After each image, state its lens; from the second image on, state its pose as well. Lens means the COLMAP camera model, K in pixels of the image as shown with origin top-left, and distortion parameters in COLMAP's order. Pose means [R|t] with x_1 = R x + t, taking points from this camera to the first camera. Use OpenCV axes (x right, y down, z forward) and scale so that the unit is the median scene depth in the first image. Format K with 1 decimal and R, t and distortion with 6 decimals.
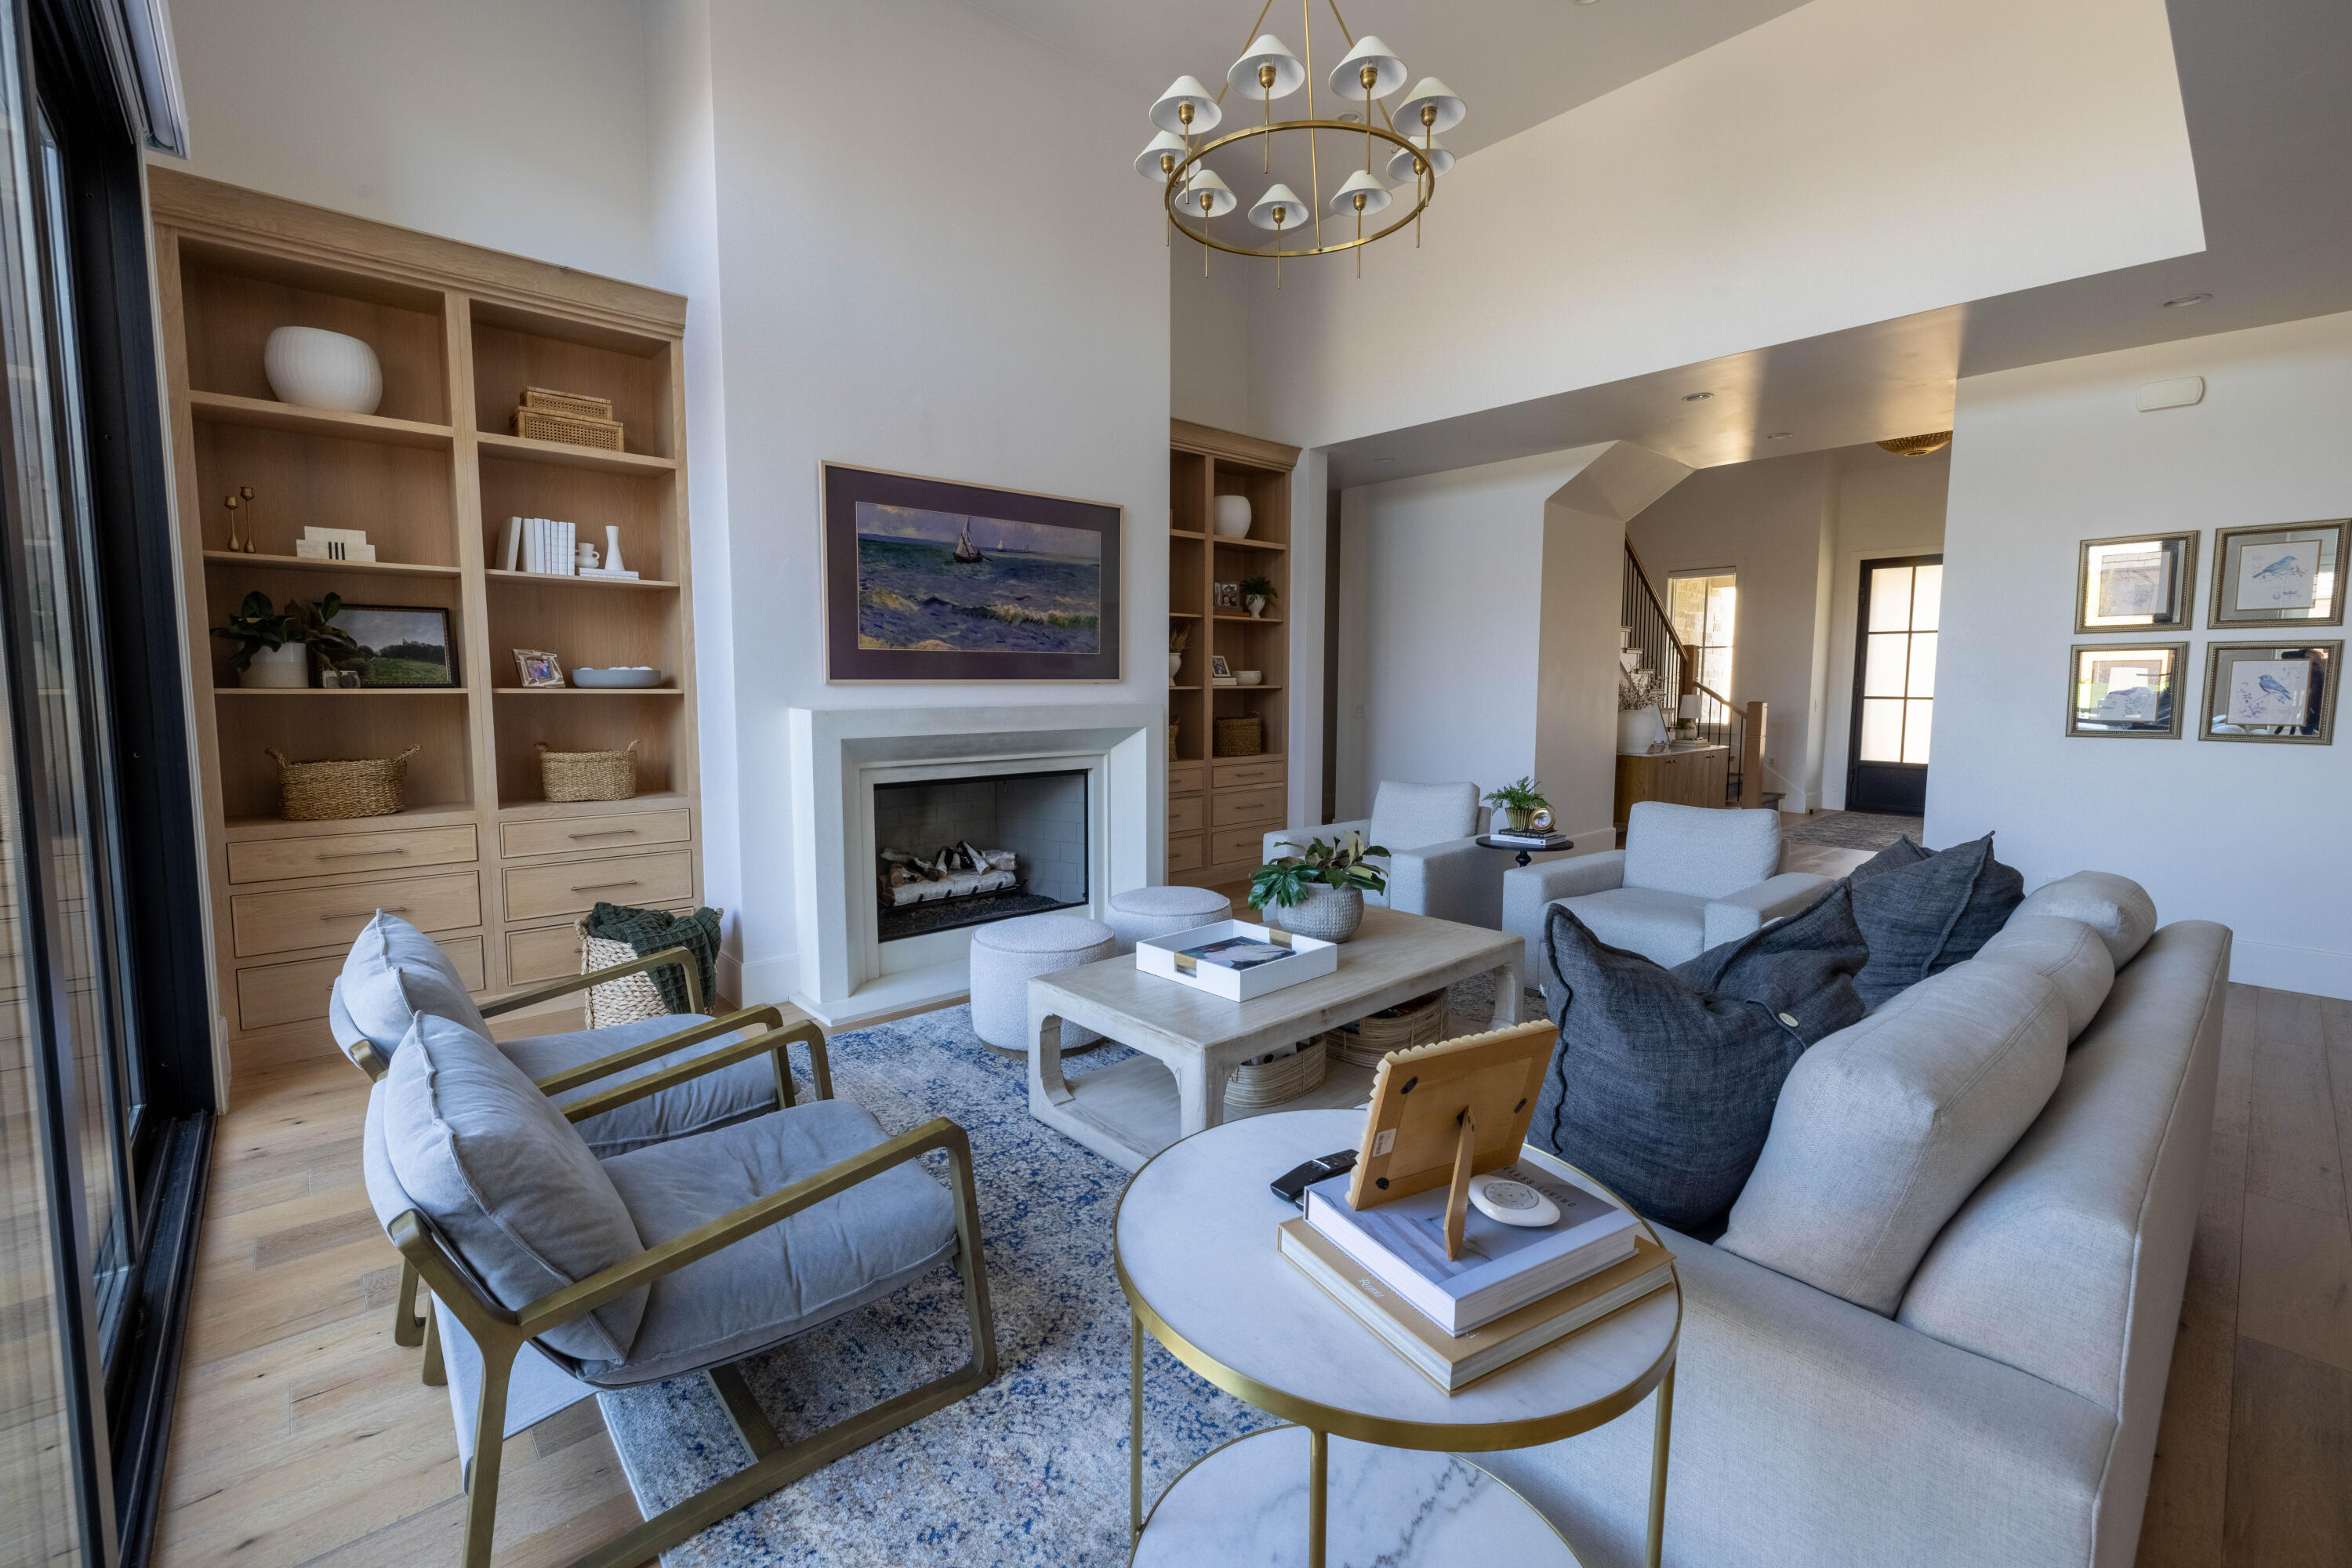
lens RADIAL K [[986.1, 0, 1168.9], [0, 986.1, 766.7], [0, 0, 1]] dist [-0.001381, 0.000386]
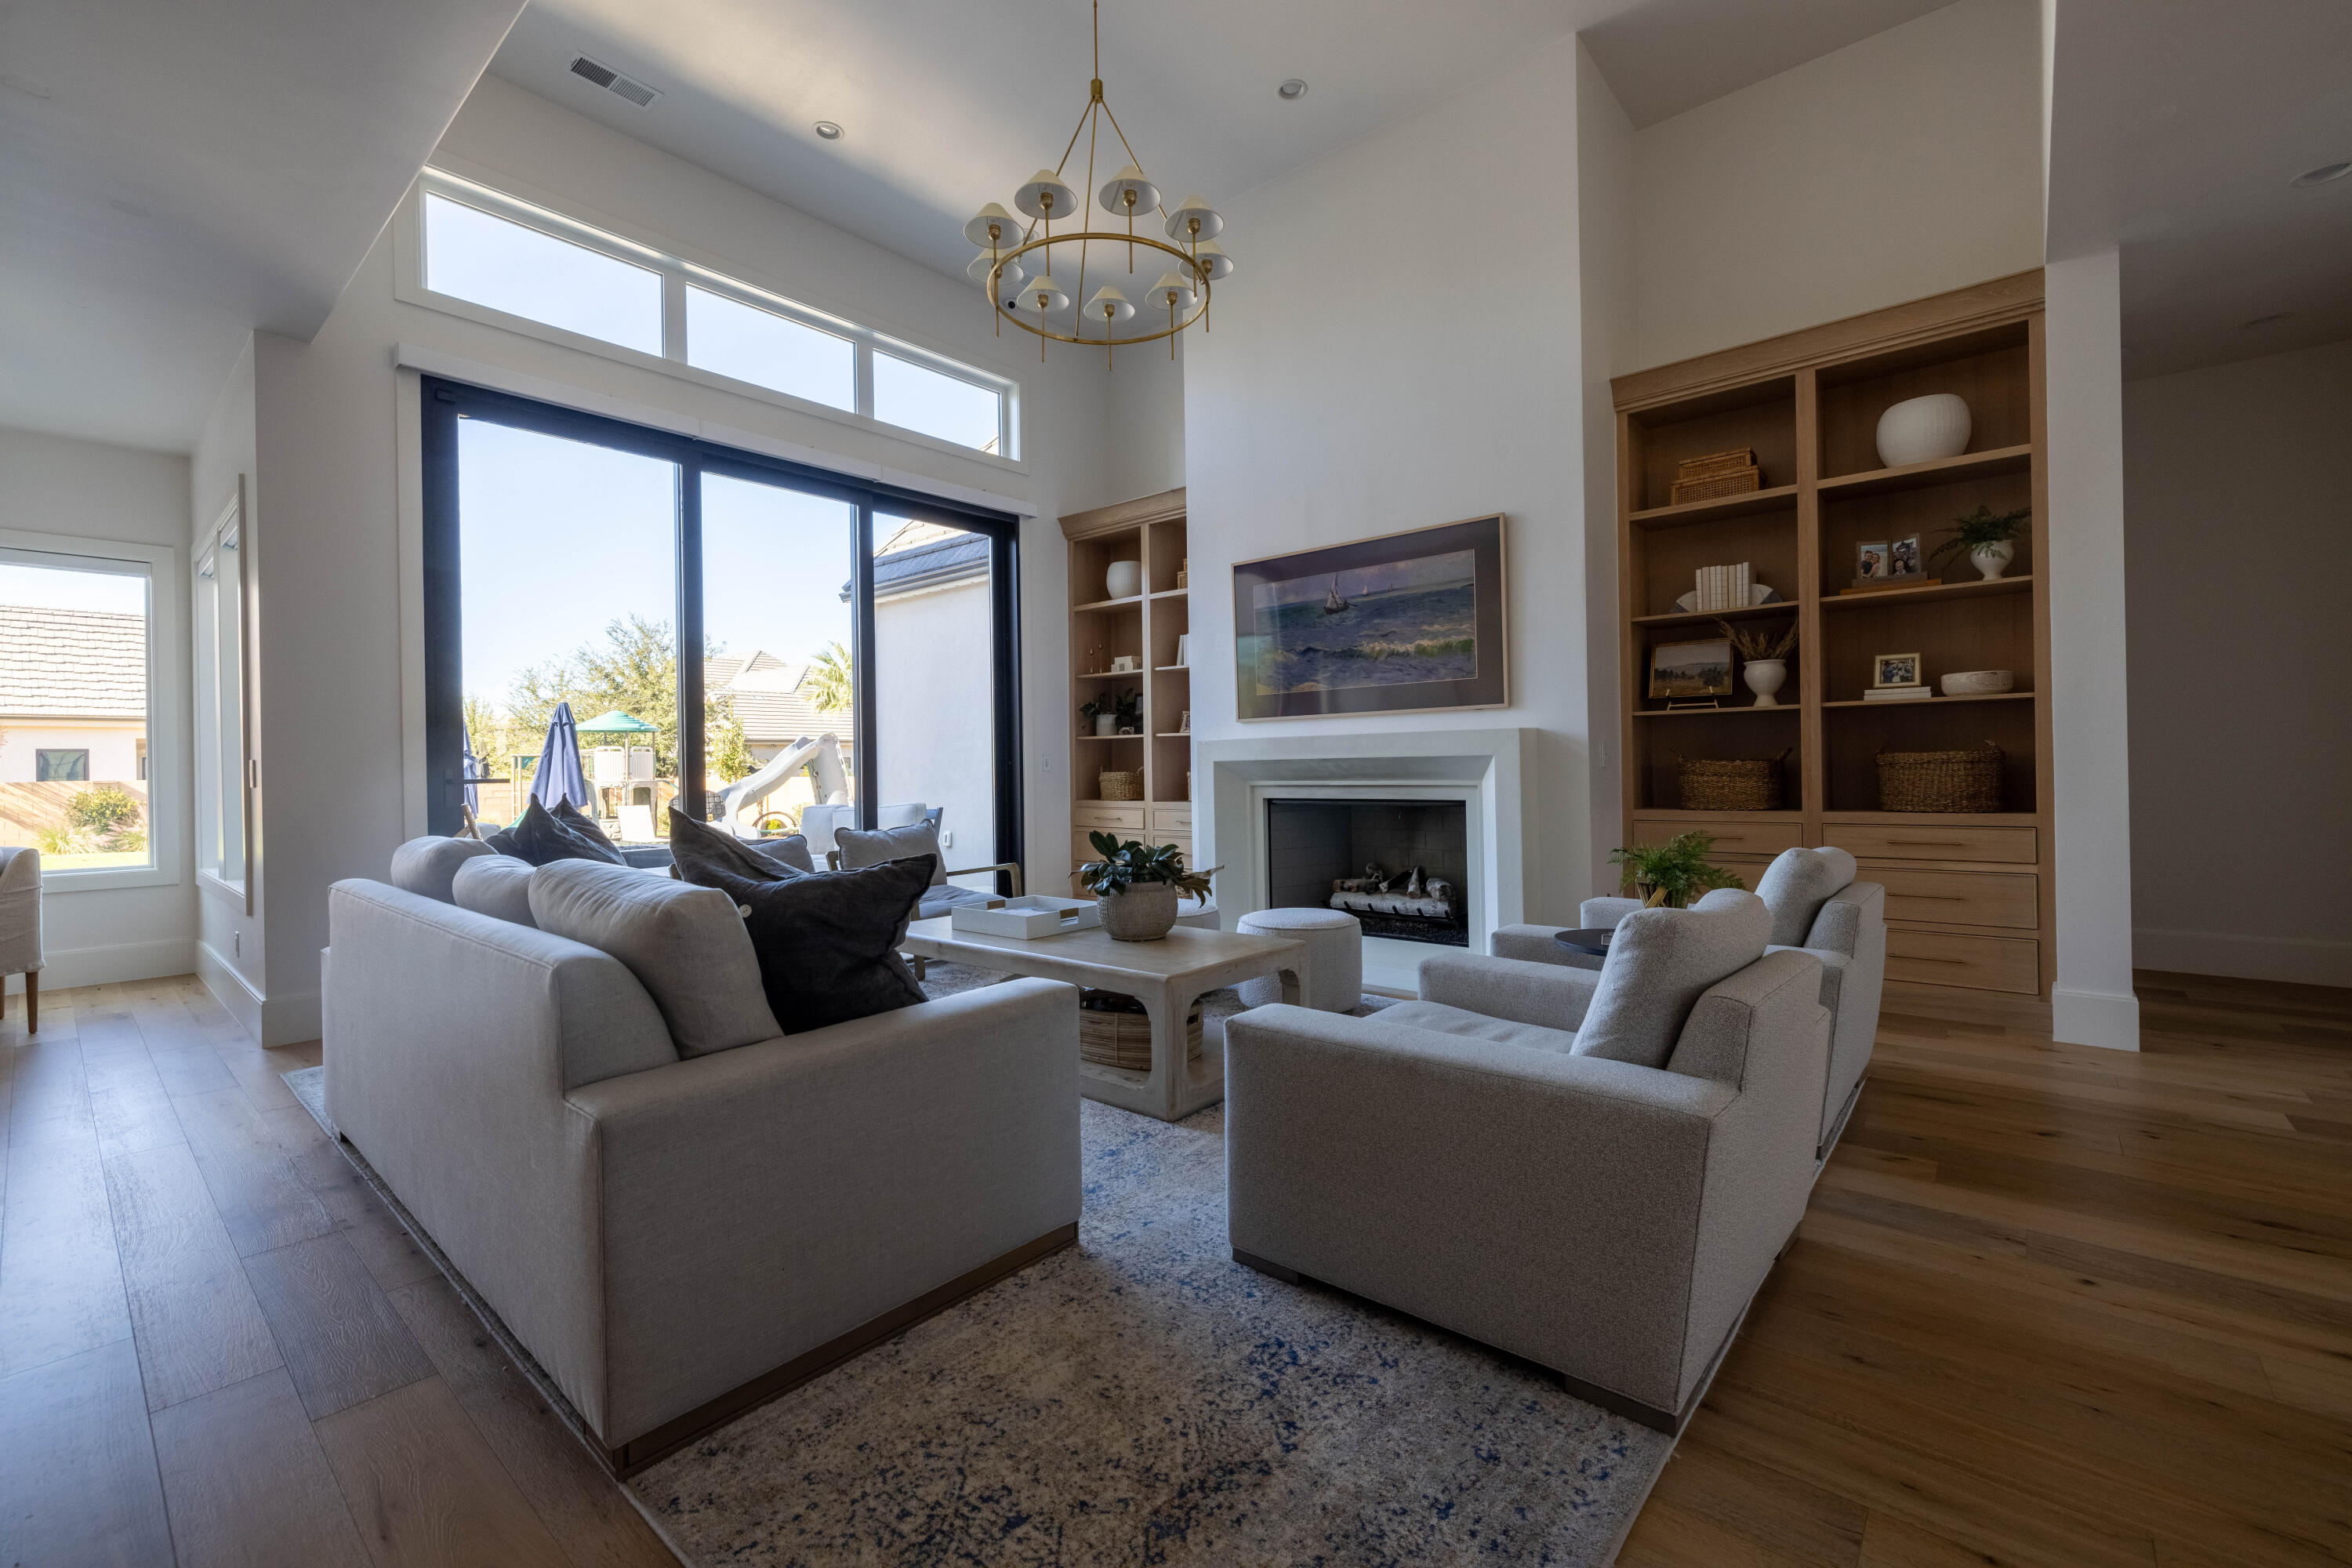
lens RADIAL K [[986.1, 0, 1168.9], [0, 986.1, 766.7], [0, 0, 1]] dist [-0.001381, 0.000386]
pose [[0.127016, -0.002317, -0.991898, 0.854459], [-0.069534, 0.997516, -0.011235, 0.000276], [0.989461, 0.070397, 0.126539, 0.623922]]
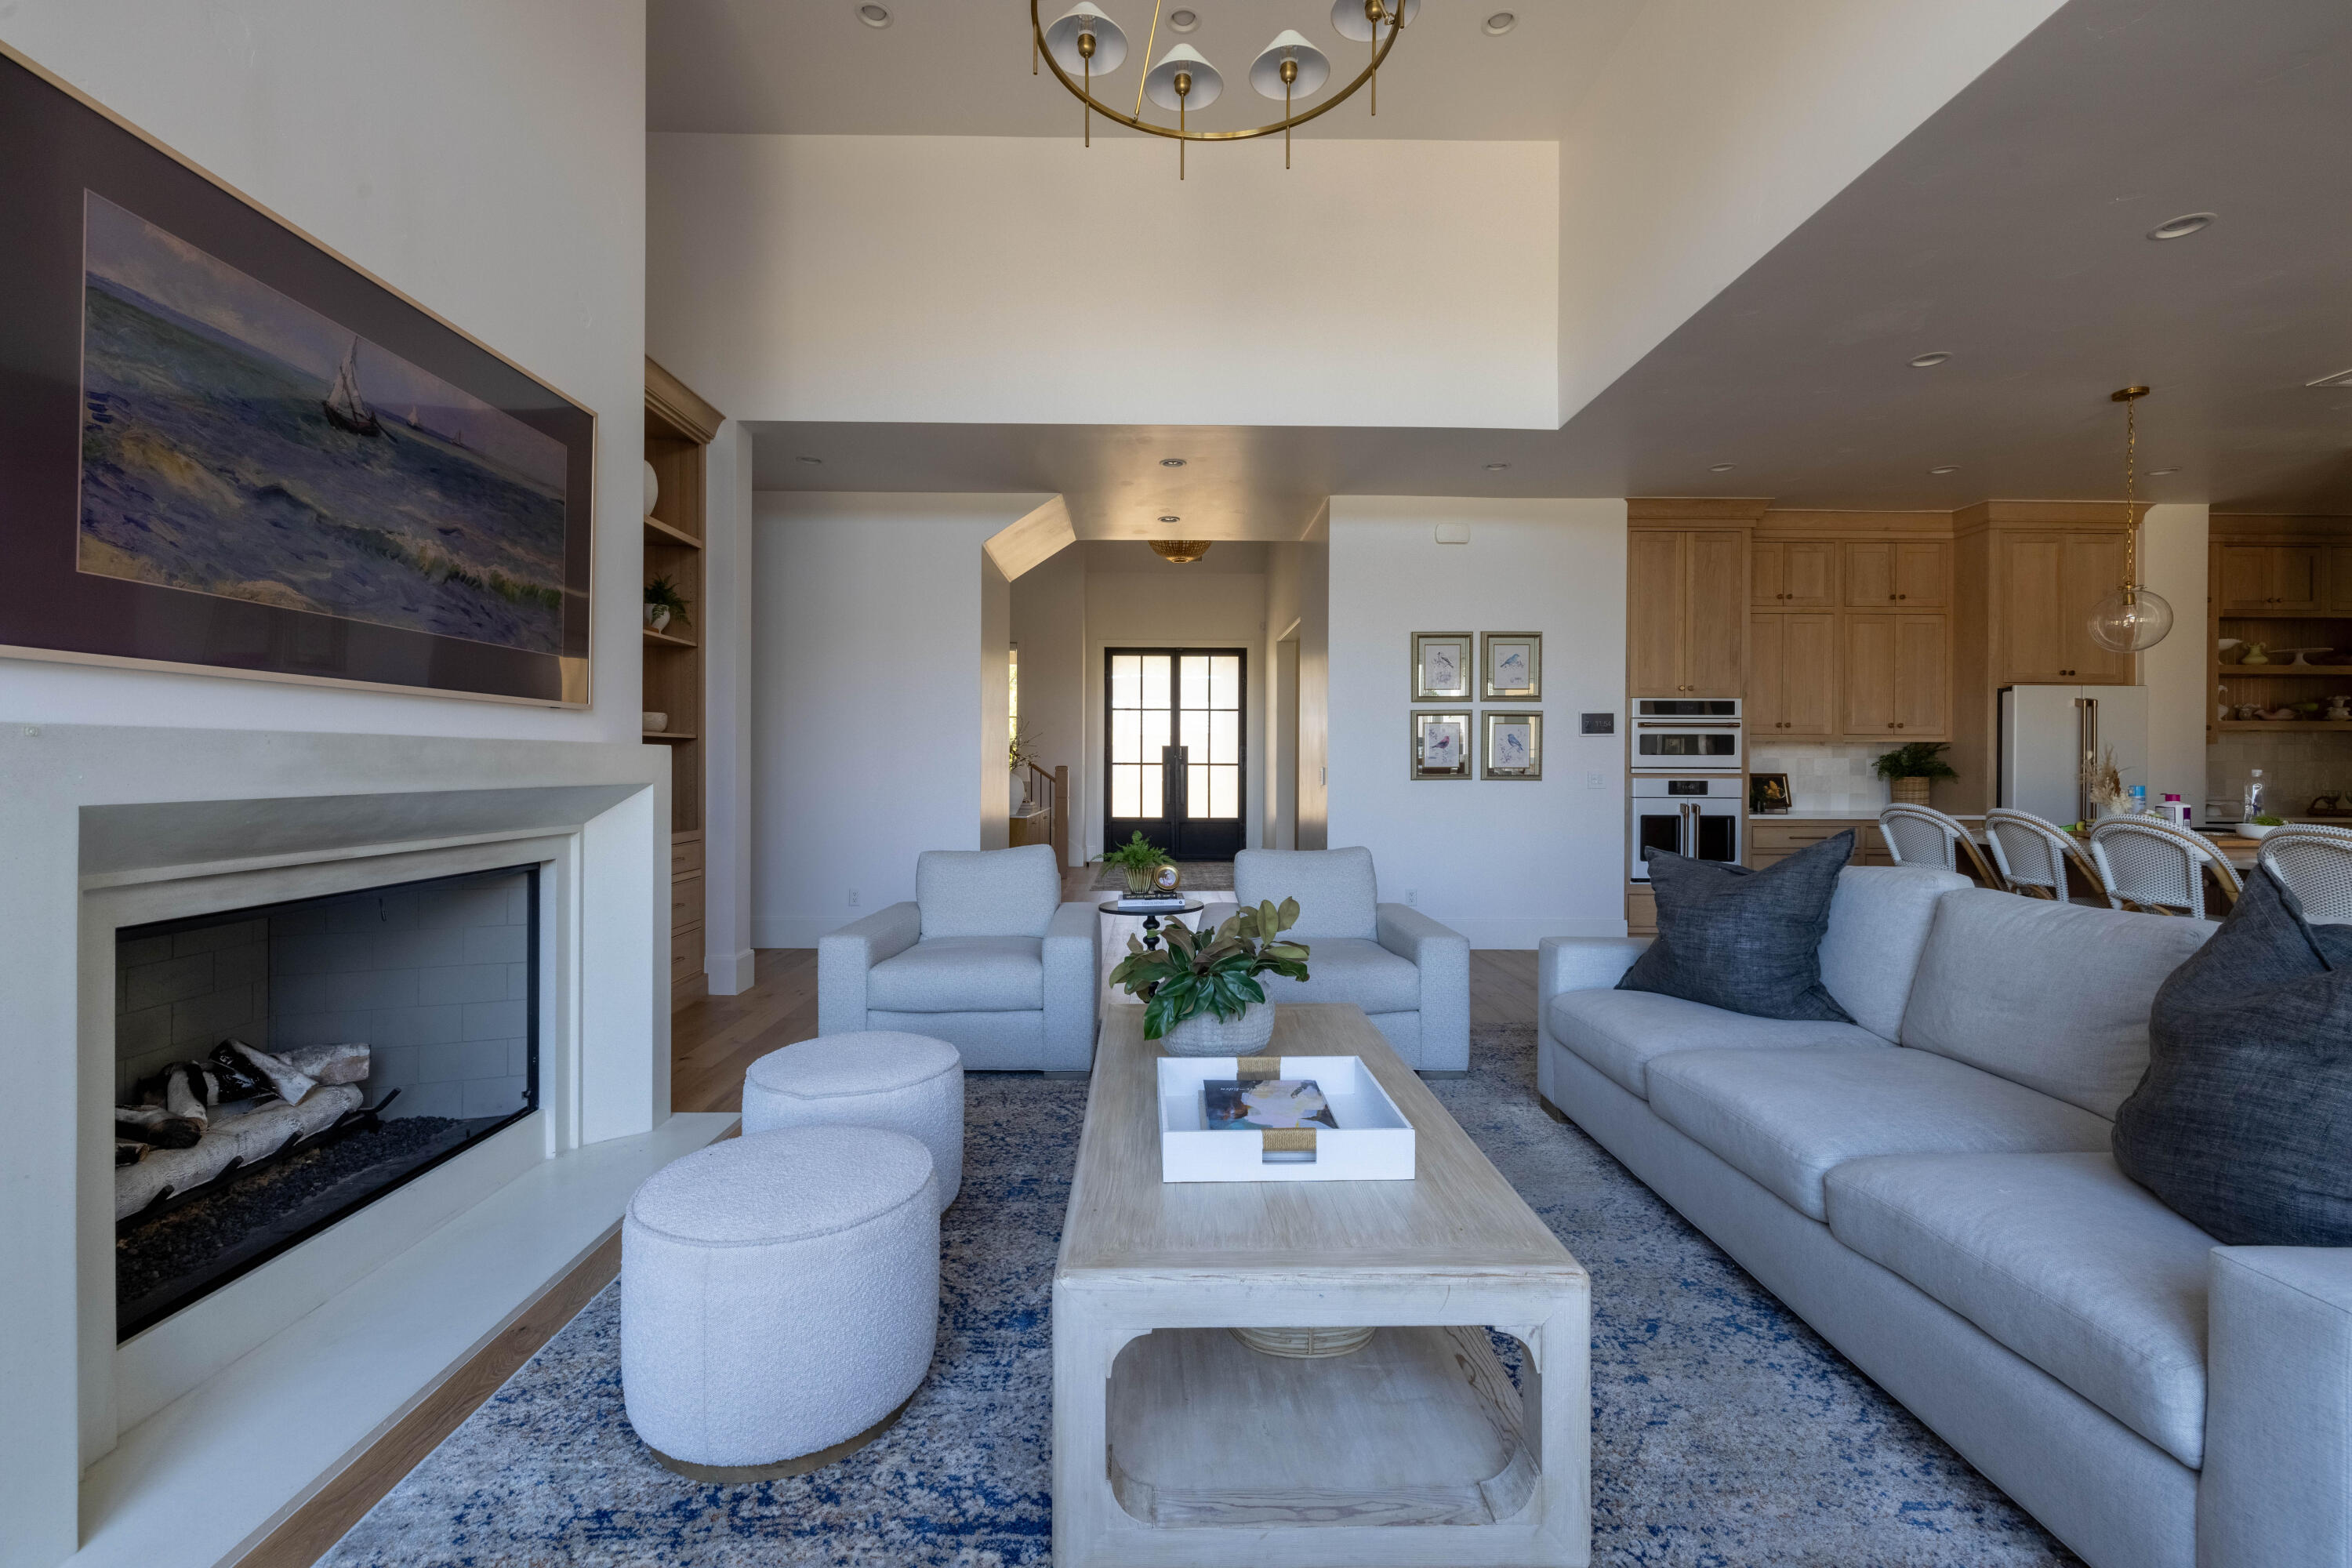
lens RADIAL K [[986.1, 0, 1168.9], [0, 986.1, 766.7], [0, 0, 1]] dist [-0.001381, 0.000386]
pose [[0.656652, -0.001105, 0.754193, -0.280795], [0.063473, 0.996532, -0.053804, 0.001464], [-0.751518, 0.083201, 0.654445, 0.386184]]
